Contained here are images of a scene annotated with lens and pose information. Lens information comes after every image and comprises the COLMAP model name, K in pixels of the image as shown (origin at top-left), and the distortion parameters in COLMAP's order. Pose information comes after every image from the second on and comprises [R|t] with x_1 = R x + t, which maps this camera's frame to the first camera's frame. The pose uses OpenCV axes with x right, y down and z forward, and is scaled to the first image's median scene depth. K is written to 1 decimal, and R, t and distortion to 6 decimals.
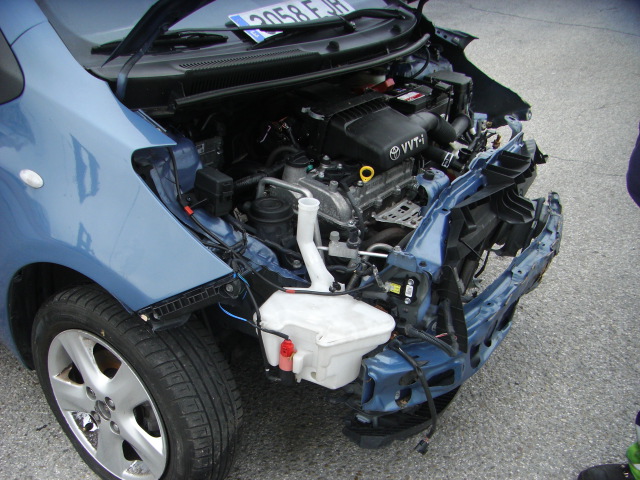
lens RADIAL K [[723.3, 0, 288.1], [0, 723.3, 340.1], [0, 0, 1]] dist [-0.196833, 0.114647]
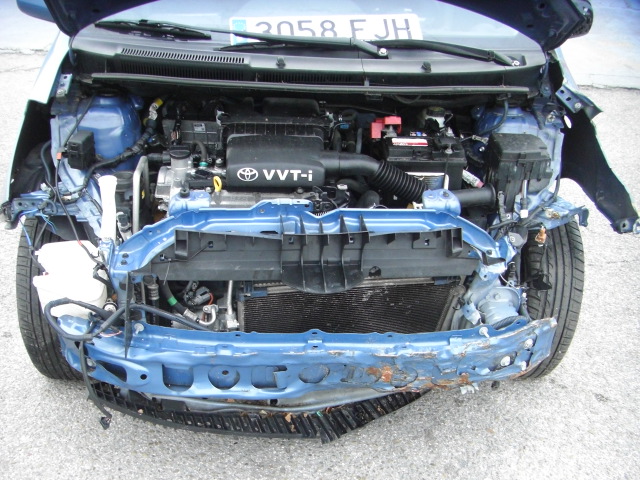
lens RADIAL K [[723.3, 0, 288.1], [0, 723.3, 340.1], [0, 0, 1]] dist [-0.196833, 0.114647]
pose [[0.606944, 0.464165, -0.645112, 1.033944], [-0.451091, 0.869500, 0.201213, -0.315690], [0.654322, 0.168879, 0.737118, 0.363165]]
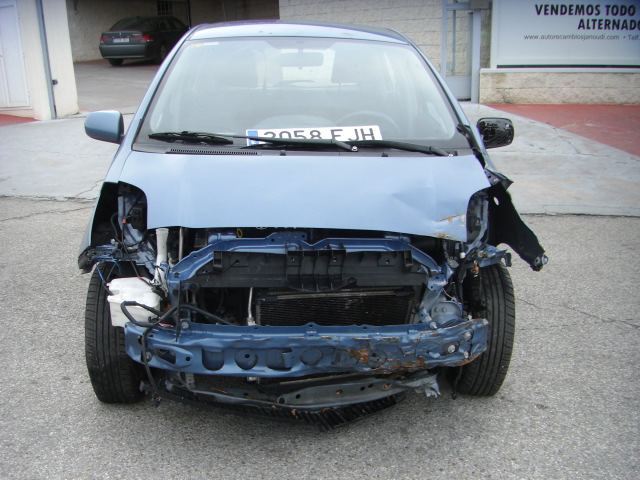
lens RADIAL K [[723.3, 0, 288.1], [0, 723.3, 340.1], [0, 0, 1]] dist [-0.196833, 0.114647]
pose [[0.614884, 0.286987, -0.734545, 1.440080], [-0.433391, 0.901142, -0.010713, -0.066778], [0.658854, 0.324933, 0.678476, 0.137830]]
